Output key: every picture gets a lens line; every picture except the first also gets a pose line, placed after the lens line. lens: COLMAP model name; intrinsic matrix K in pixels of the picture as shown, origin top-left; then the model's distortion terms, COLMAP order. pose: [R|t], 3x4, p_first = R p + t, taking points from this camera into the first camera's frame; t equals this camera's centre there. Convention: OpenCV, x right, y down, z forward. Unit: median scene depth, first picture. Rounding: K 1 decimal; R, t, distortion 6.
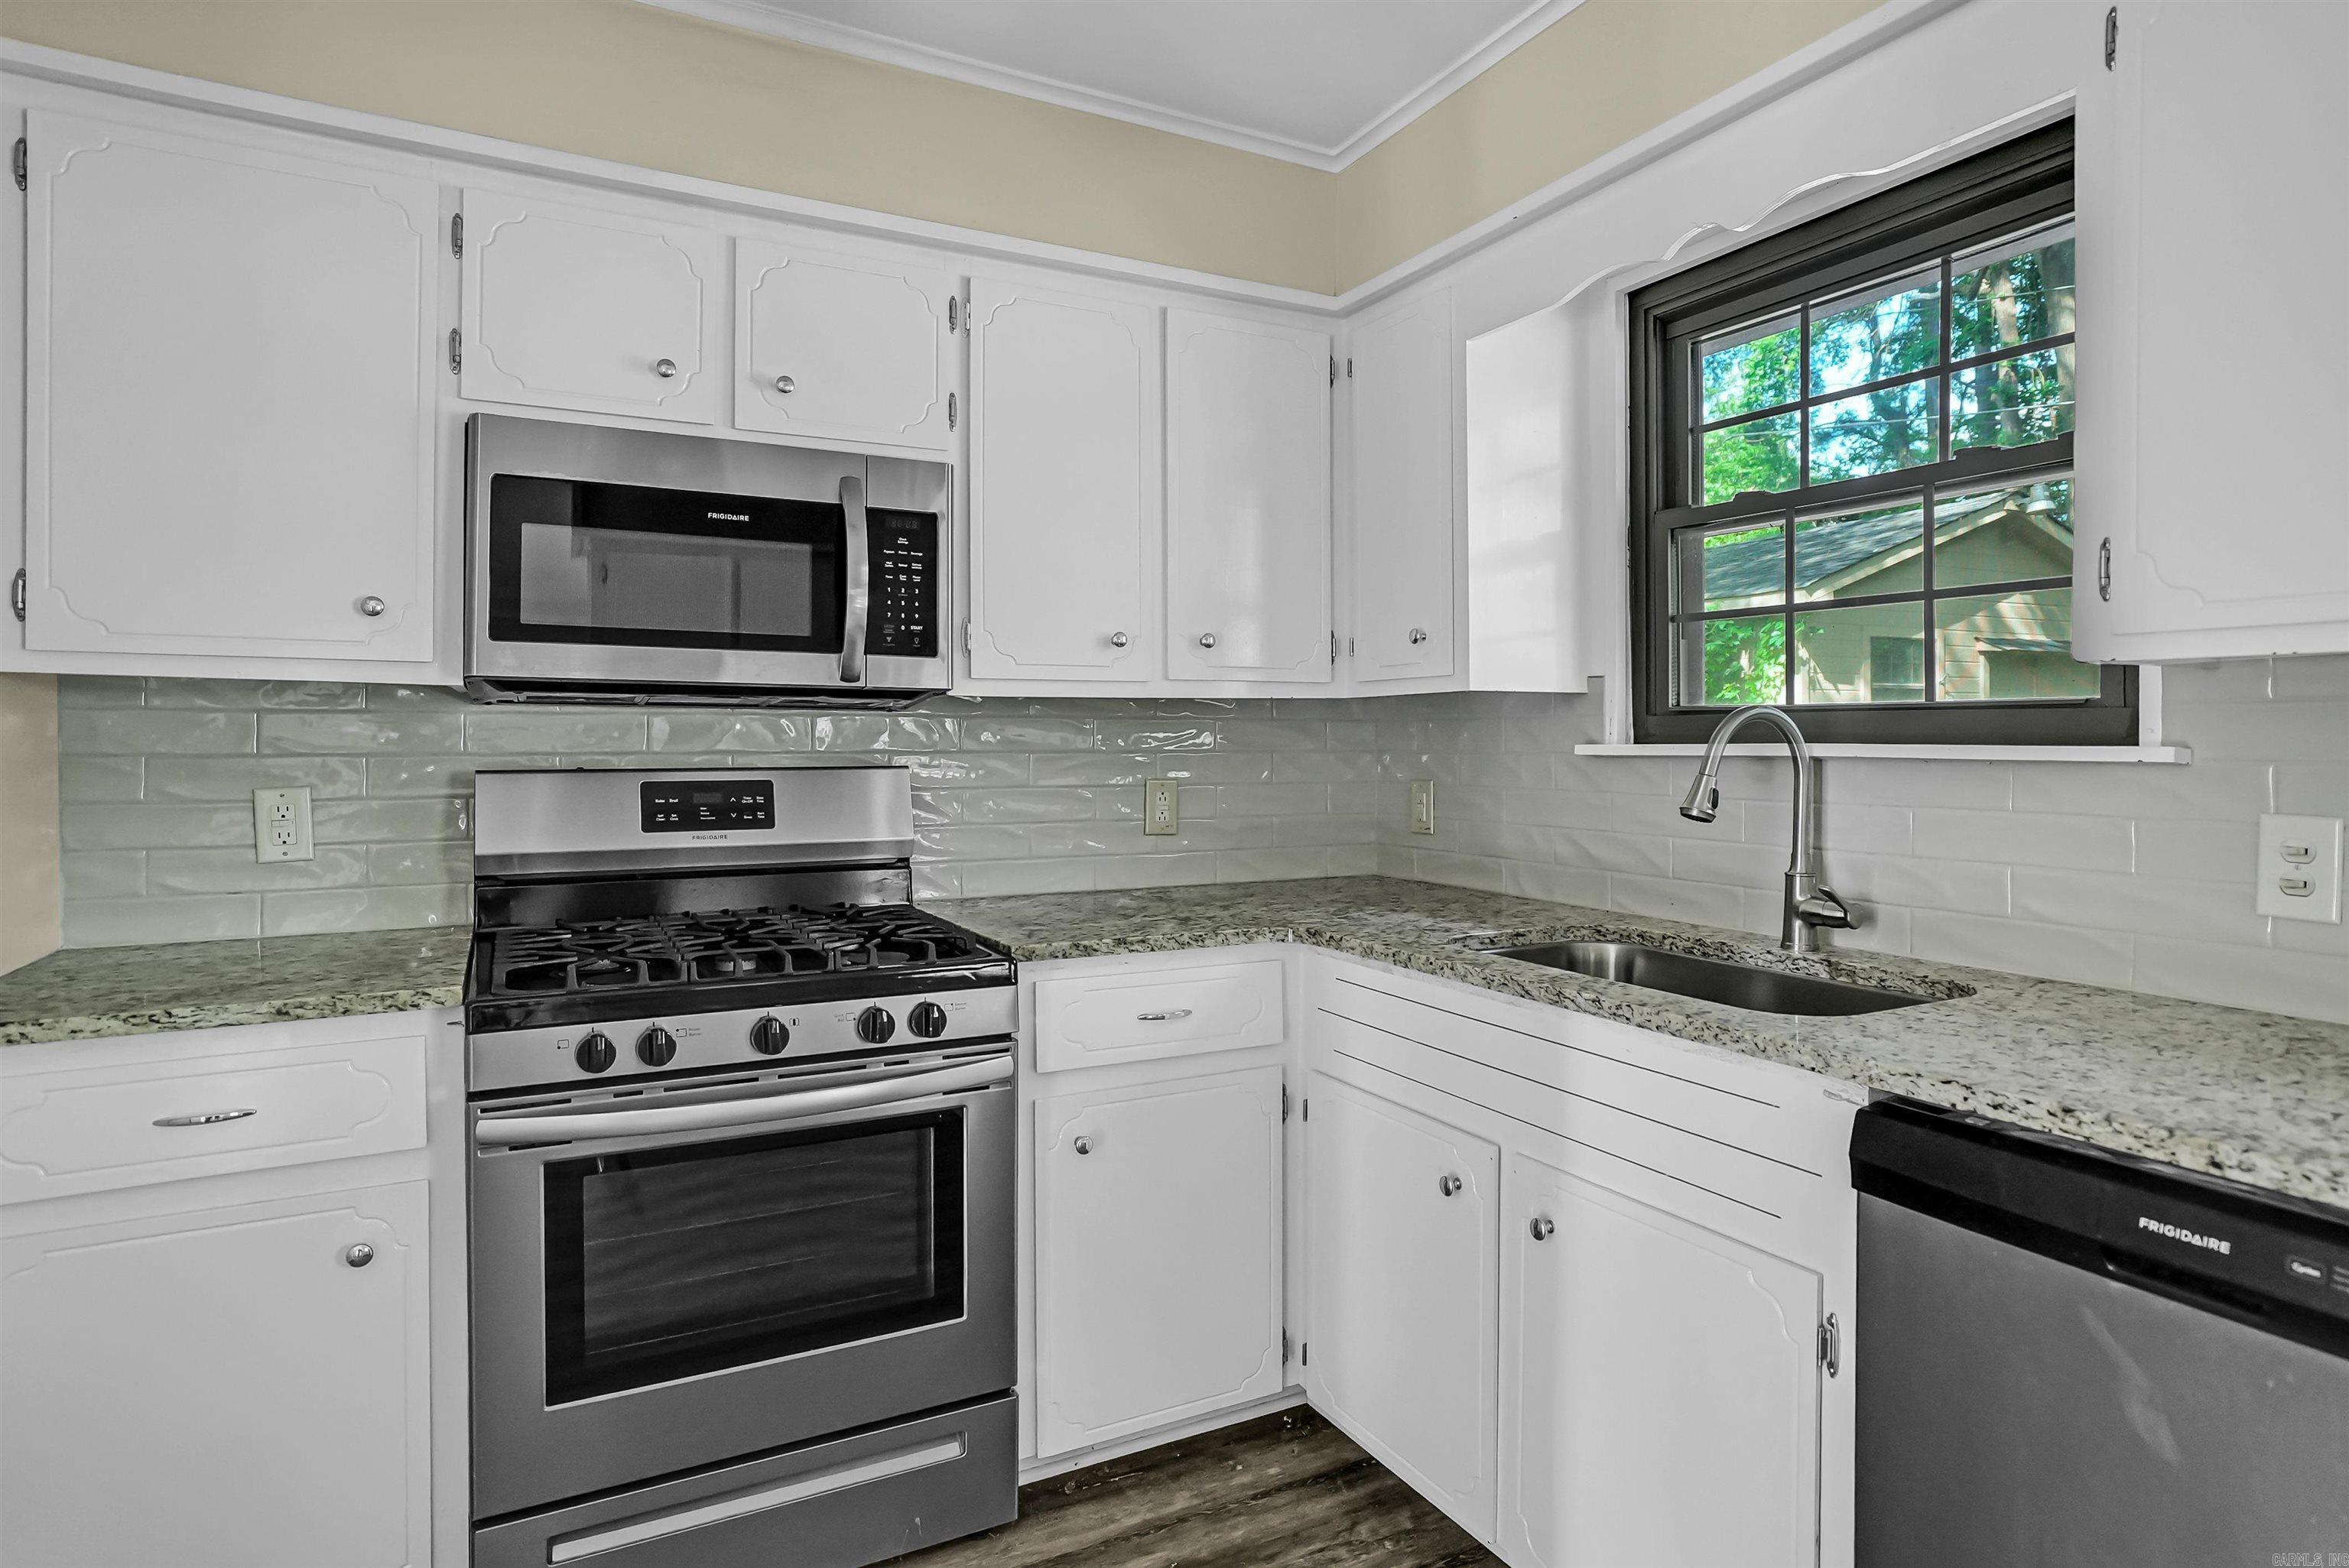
lens RADIAL K [[1279.8, 0, 1177.6], [0, 1279.8, 752.1], [0, 0, 1]] dist [-0.051205, 0.036804]
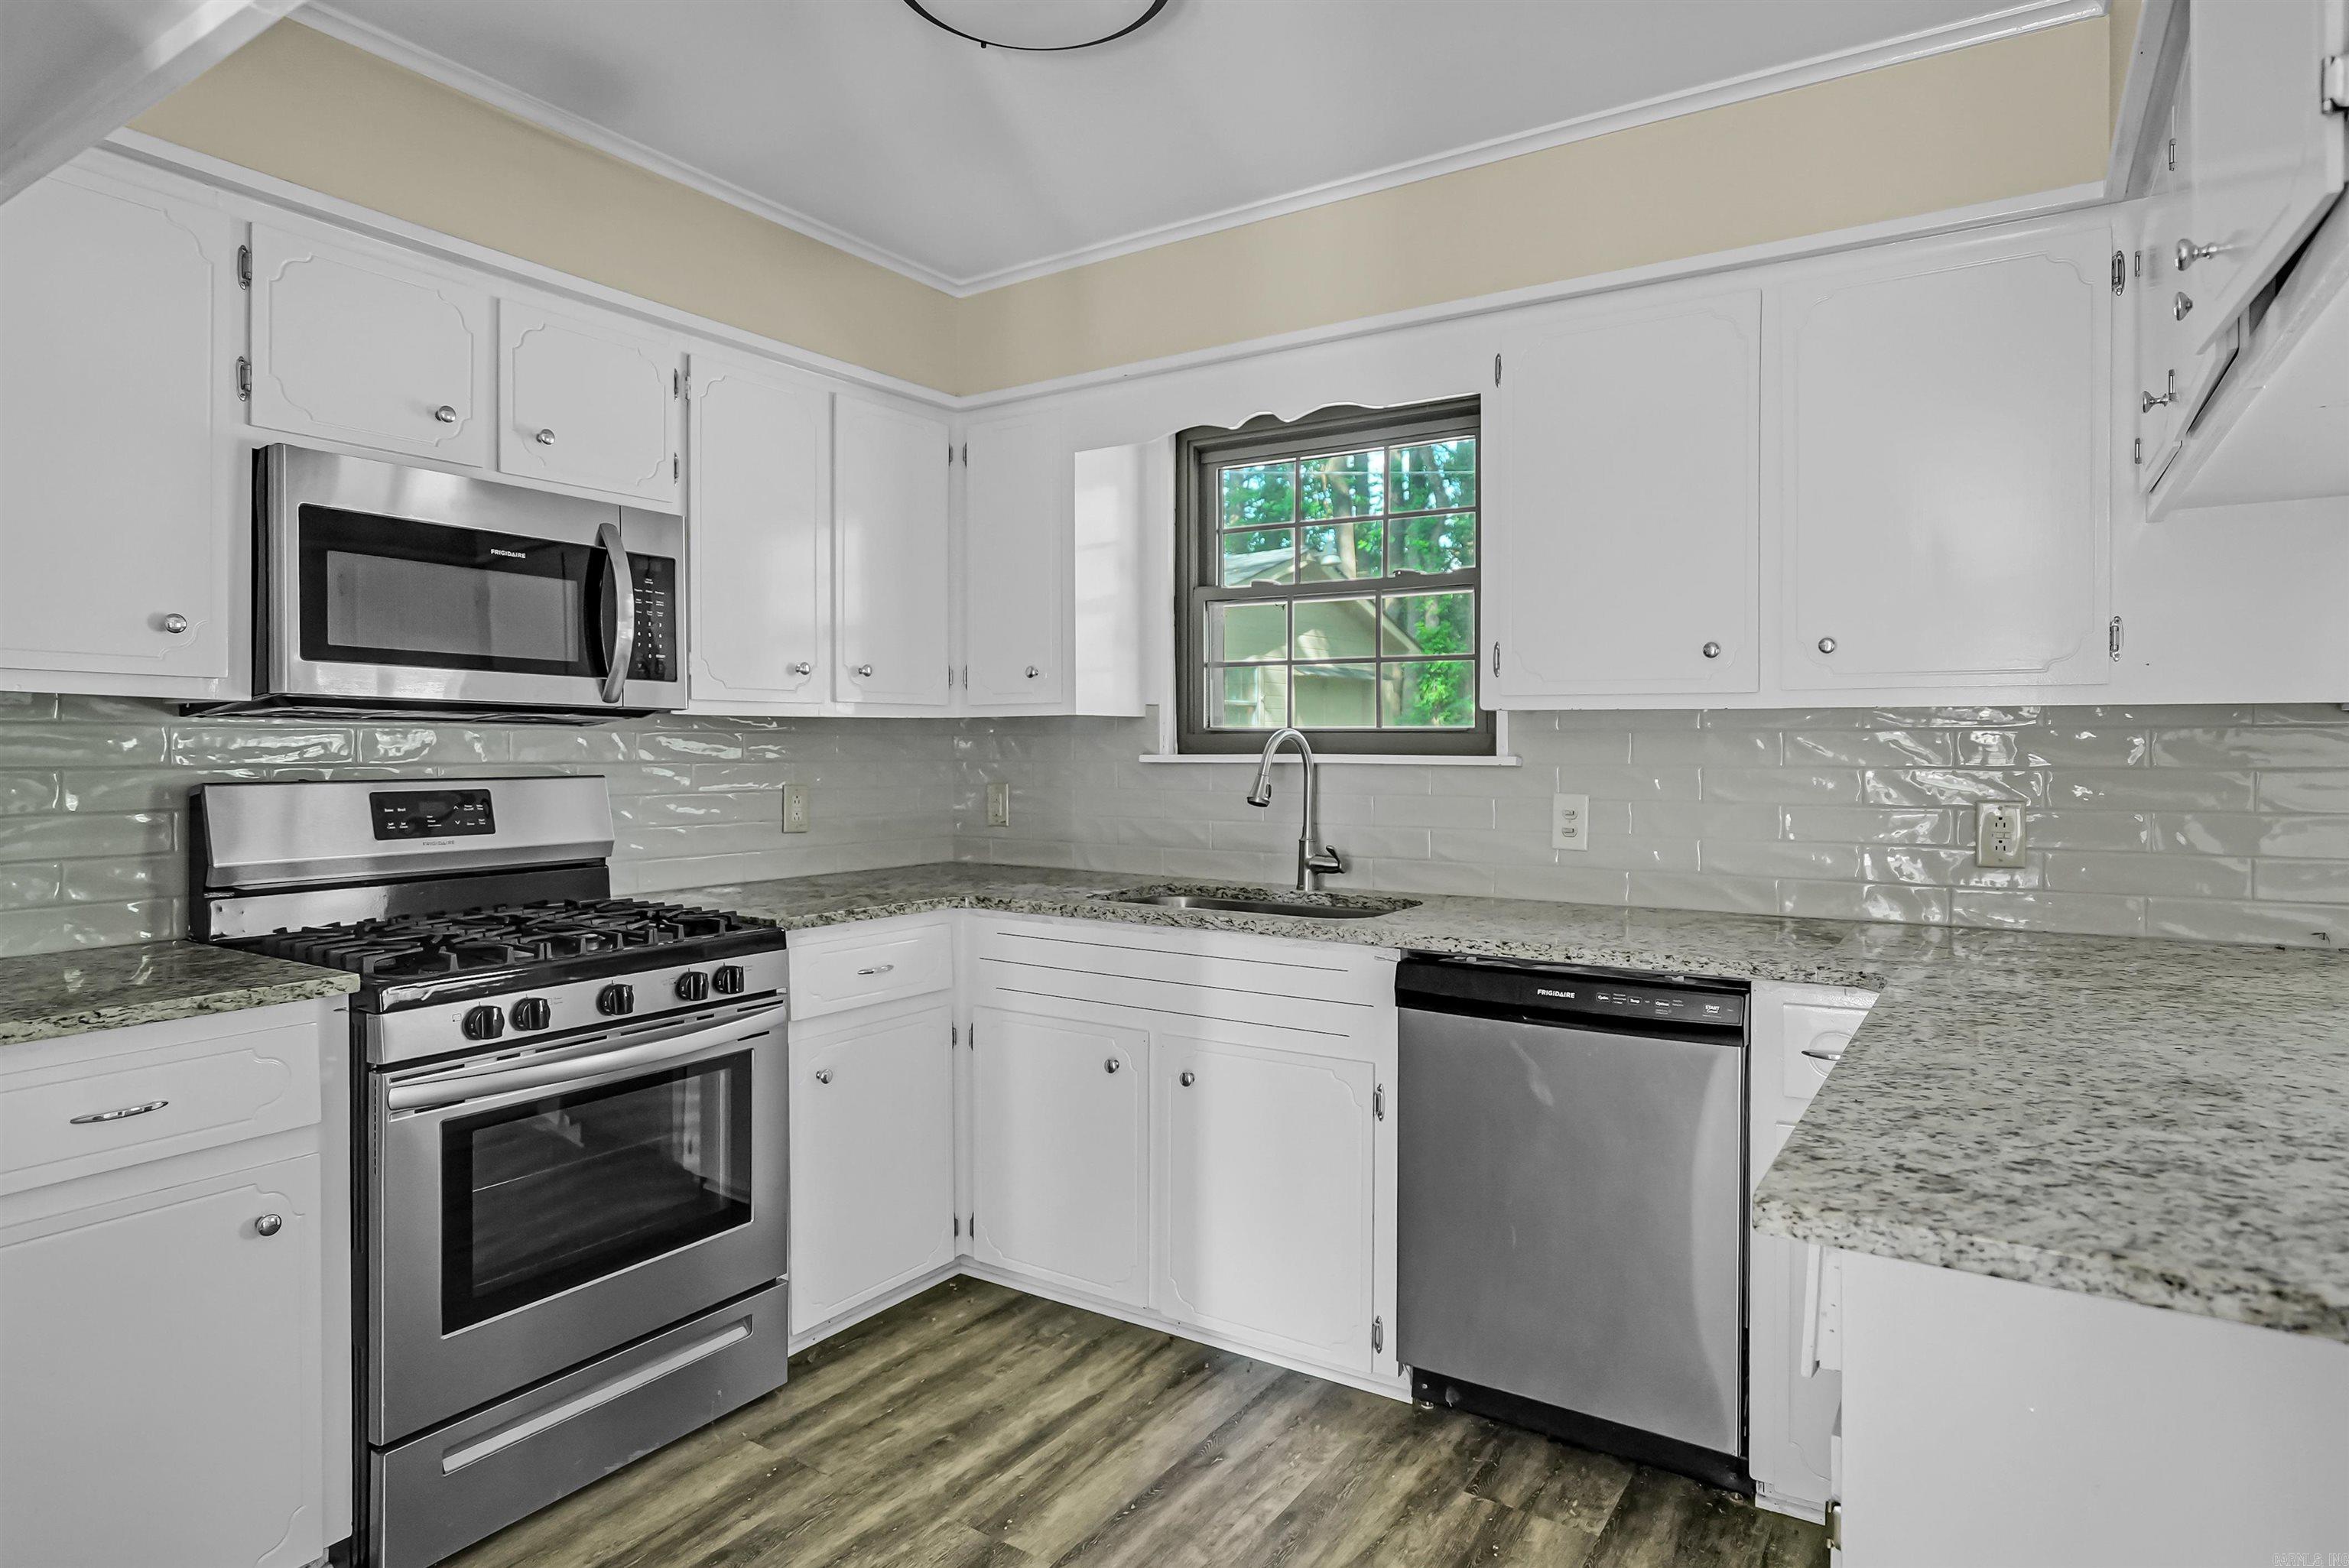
lens RADIAL K [[1306.3, 0, 1172.4], [0, 1306.3, 767.0], [0, 0, 1]] dist [-0.017387, 0.002711]
pose [[0.875267, -0.006505, 0.483597, -0.387374], [0.003554, 0.999969, 0.007019, -0.003042], [-0.483628, -0.004425, 0.875263, -0.280273]]
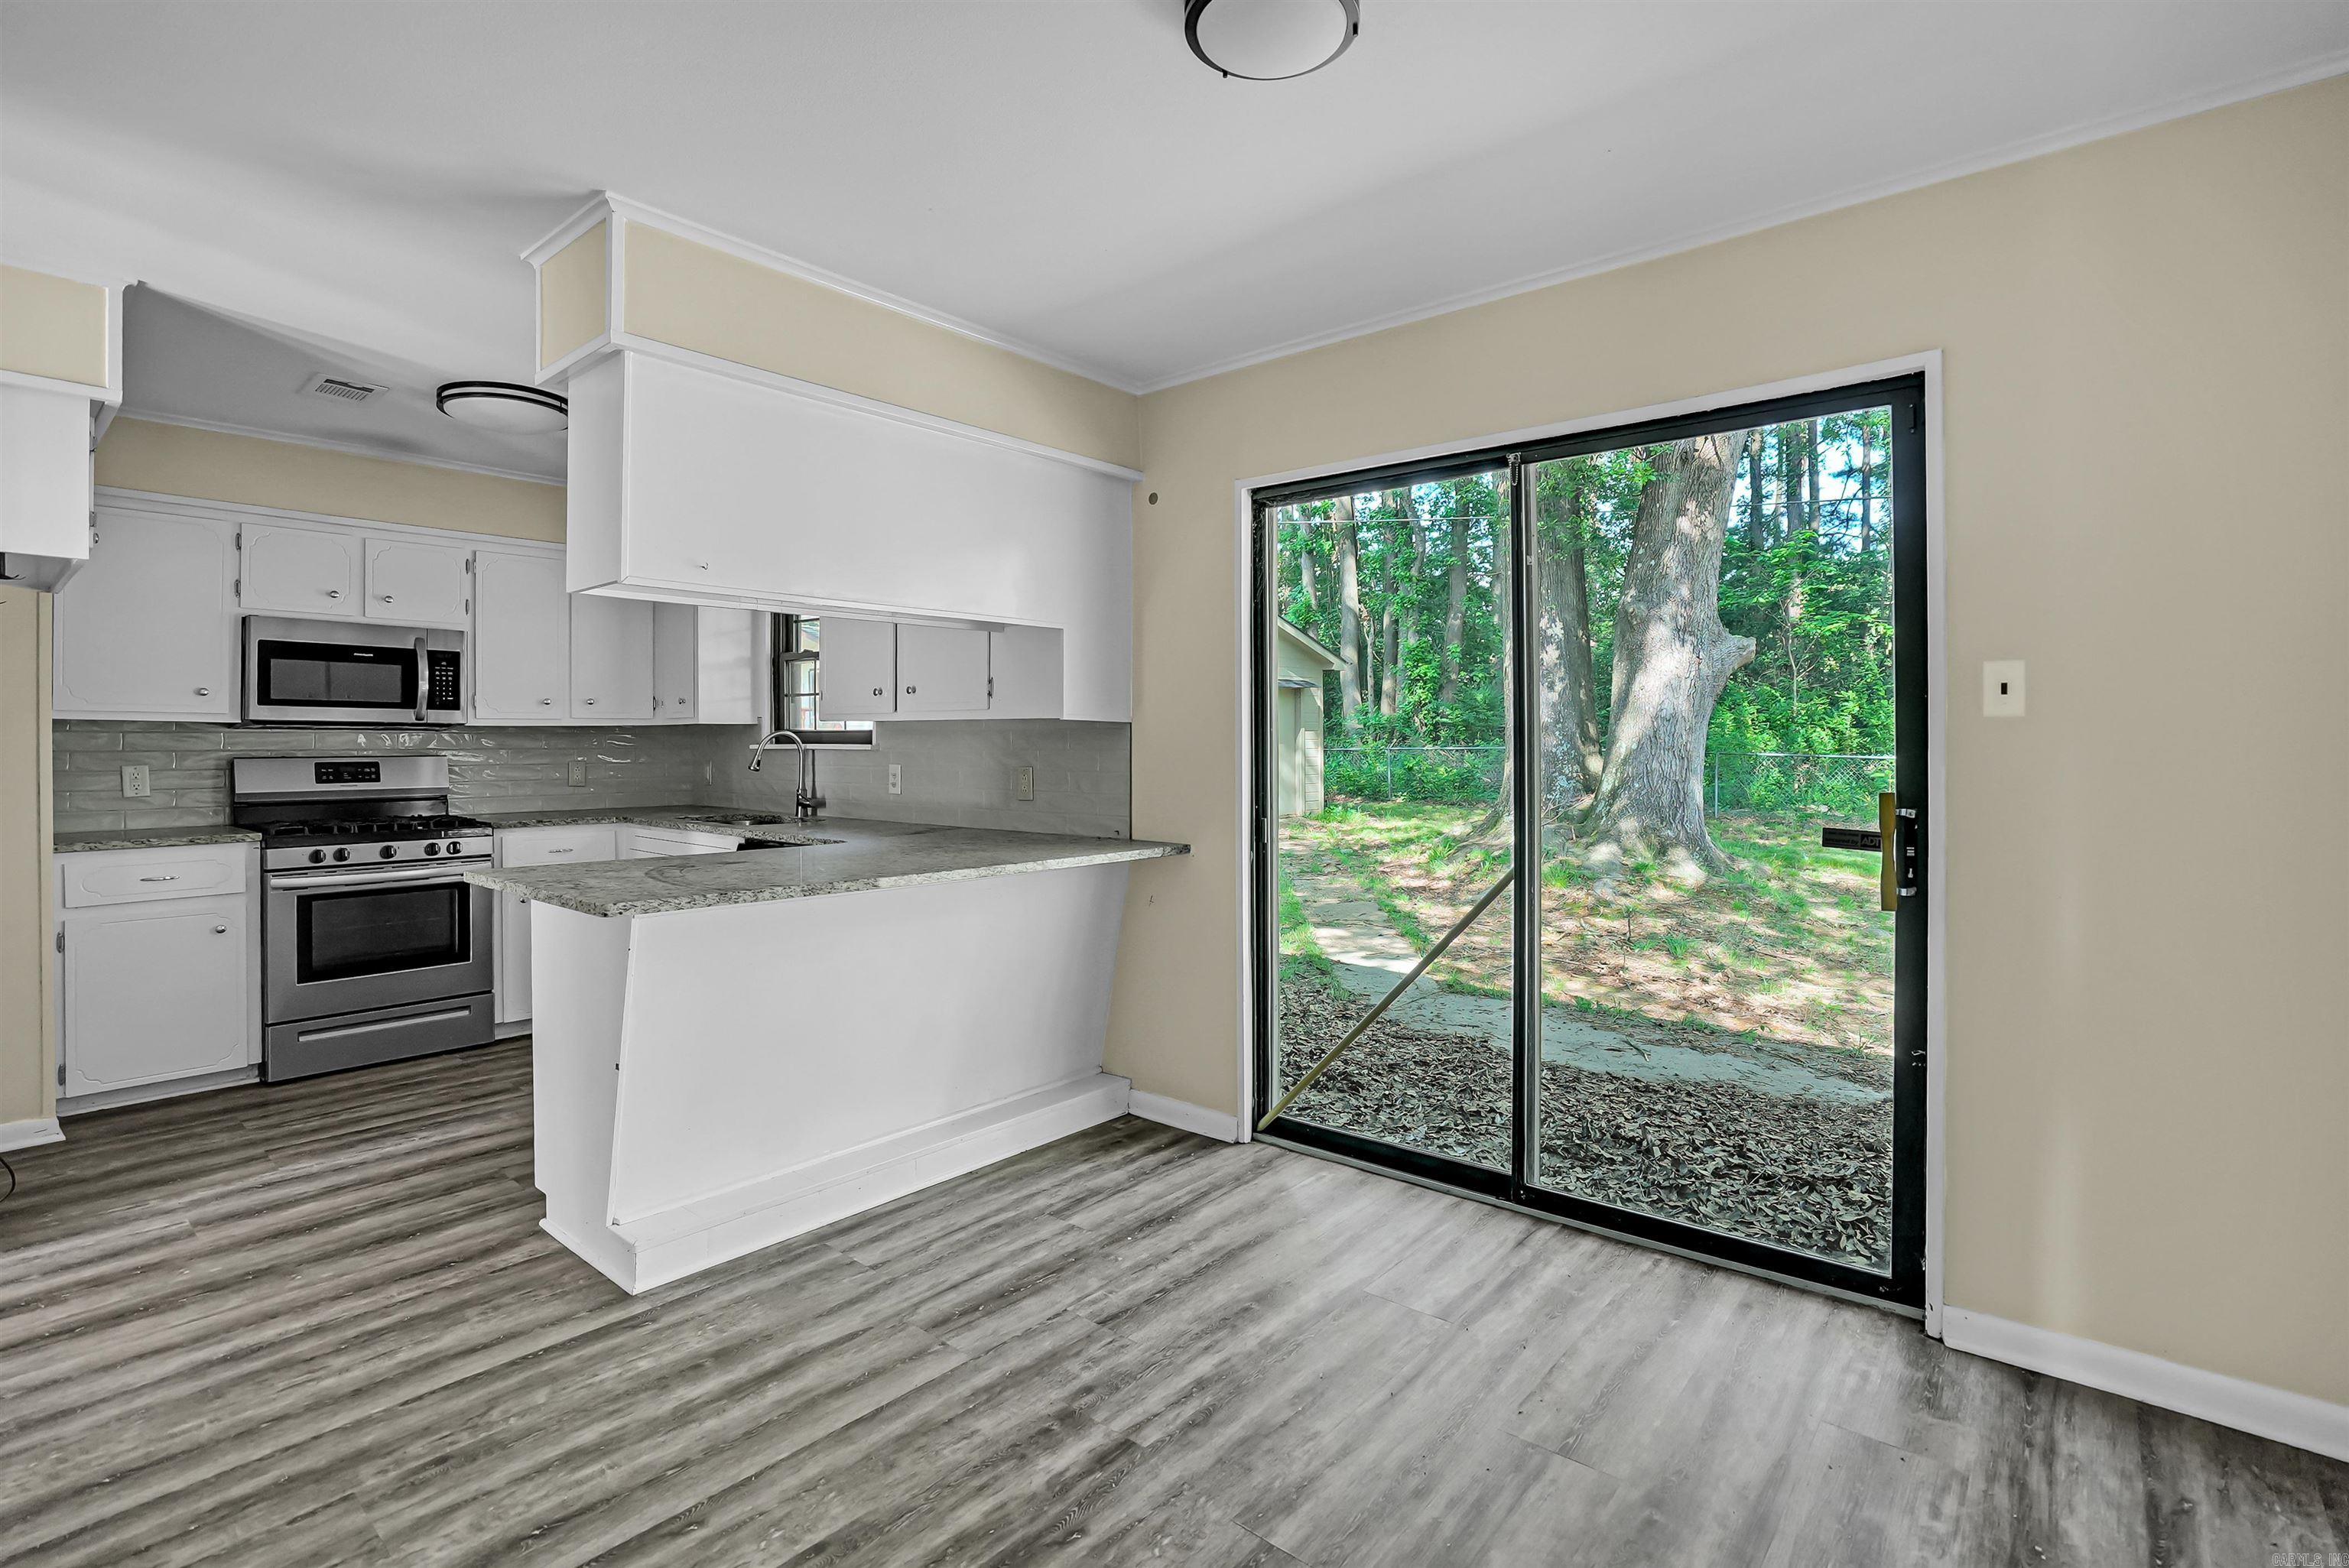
lens RADIAL K [[1118.4, 0, 1166.6], [0, 1118.4, 744.3], [0, 0, 1]] dist [-0.053089, 0.022030]
pose [[0.933288, -0.002732, 0.359119, 0.338117], [0.005559, 0.999961, -0.006838, 0.014311], [-0.359087, 0.008378, 0.933267, -1.530741]]
